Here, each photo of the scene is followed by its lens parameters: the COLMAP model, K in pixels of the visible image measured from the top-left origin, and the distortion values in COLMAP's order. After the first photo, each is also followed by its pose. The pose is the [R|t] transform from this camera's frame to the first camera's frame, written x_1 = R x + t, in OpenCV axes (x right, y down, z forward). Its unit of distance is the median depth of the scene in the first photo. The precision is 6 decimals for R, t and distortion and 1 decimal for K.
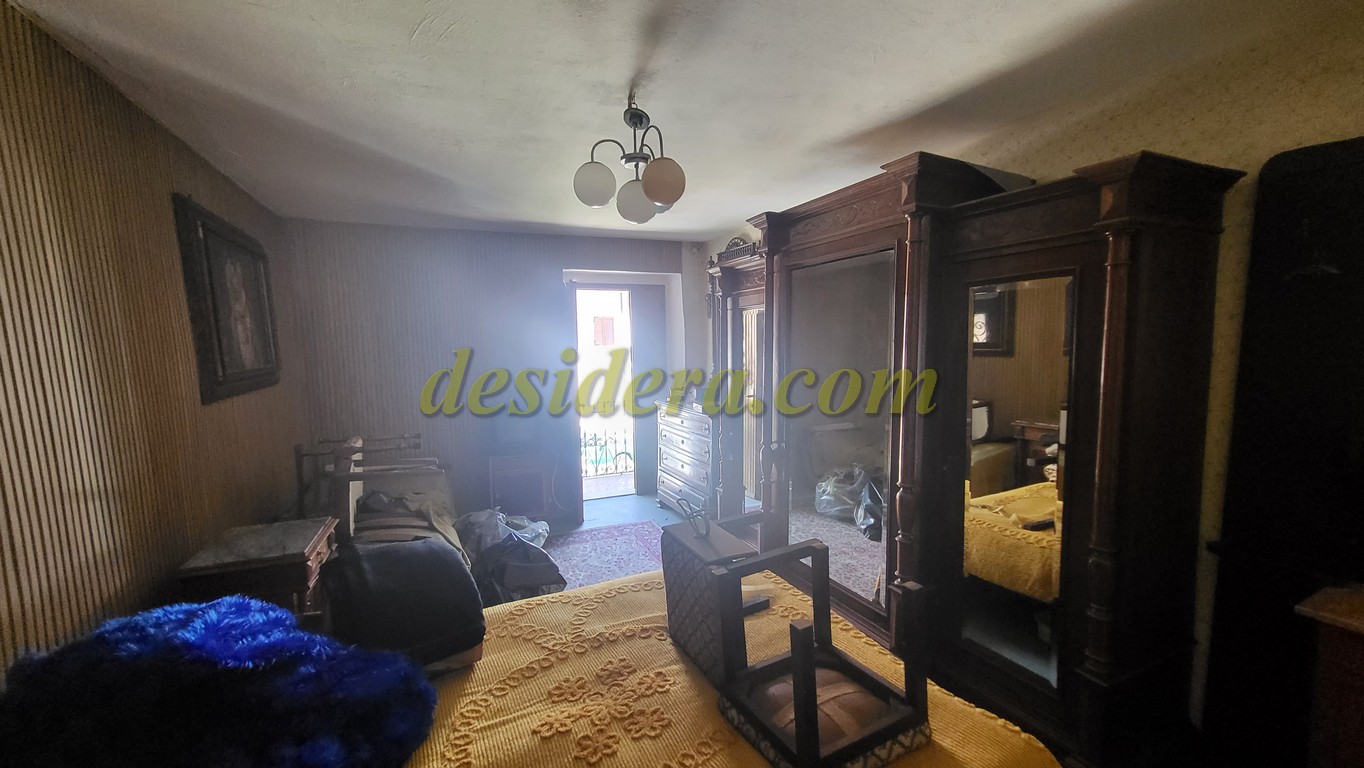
lens RADIAL K [[533.1, 0, 685.8], [0, 533.1, 393.1], [0, 0, 1]] dist [0.001500, -0.000033]
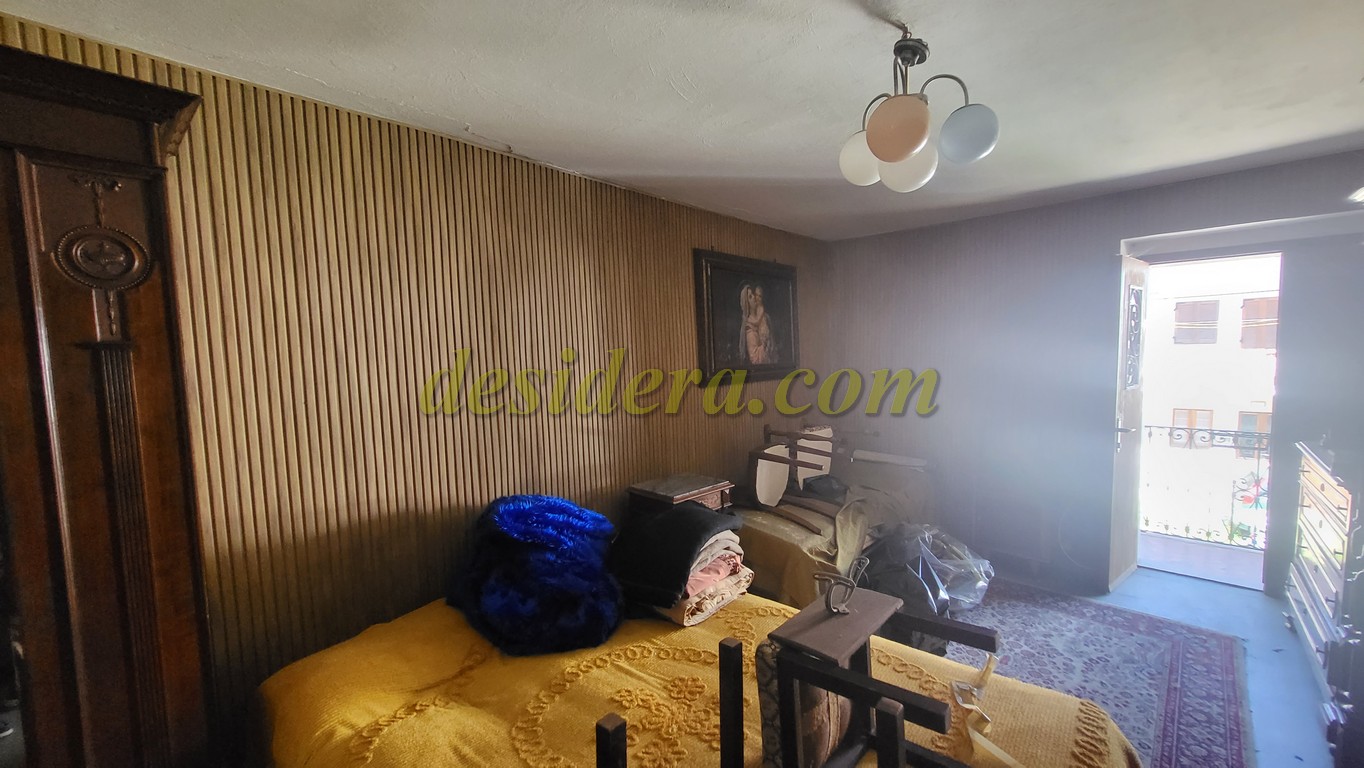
lens RADIAL K [[533.1, 0, 683.8], [0, 533.1, 386.2], [0, 0, 1]] dist [0.001500, -0.000033]
pose [[0.395799, 0.065855, -0.915973, 0.348714], [-0.076287, 0.996336, 0.038669, -0.028031], [0.915163, 0.054572, 0.399372, 0.292546]]
